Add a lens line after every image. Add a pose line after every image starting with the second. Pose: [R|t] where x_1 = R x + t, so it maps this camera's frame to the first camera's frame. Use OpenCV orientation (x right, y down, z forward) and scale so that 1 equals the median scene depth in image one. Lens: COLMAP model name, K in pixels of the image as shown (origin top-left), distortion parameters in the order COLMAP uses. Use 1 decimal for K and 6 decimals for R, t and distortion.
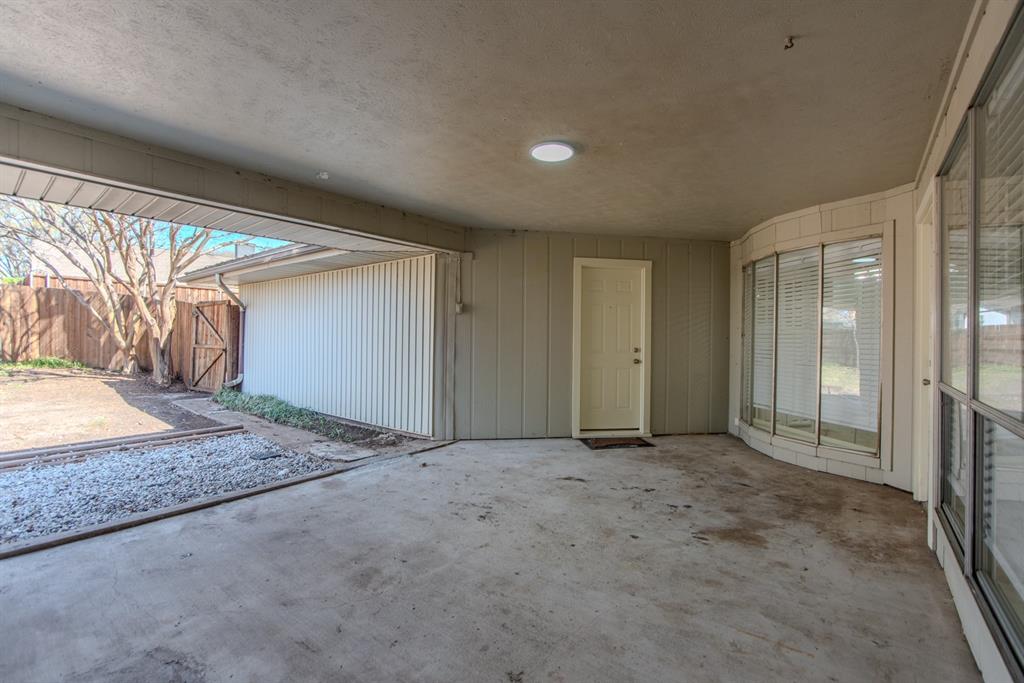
lens RADIAL K [[451.2, 0, 508.0], [0, 451.2, 337.9], [0, 0, 1]] dist [-0.033982, 0.002559]
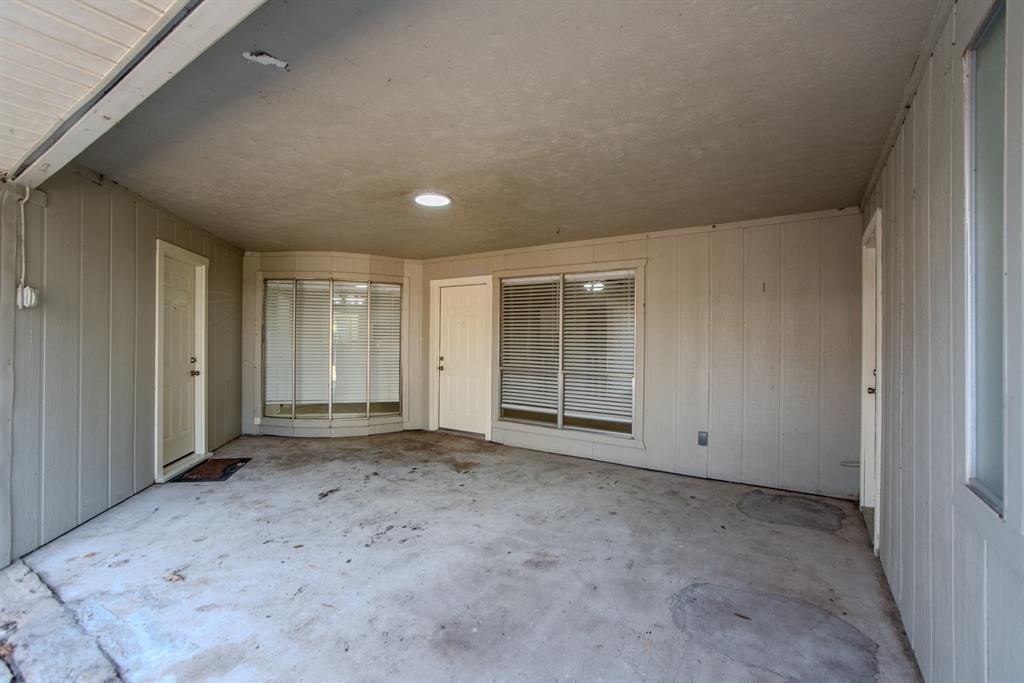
lens RADIAL K [[451.2, 0, 507.6], [0, 451.2, 339.9], [0, 0, 1]] dist [-0.033982, 0.002559]
pose [[-0.067899, -0.011848, 0.997622, -0.997597], [-0.016750, 0.999802, 0.010734, -0.049772], [-0.997552, -0.015982, -0.068084, 0.780748]]
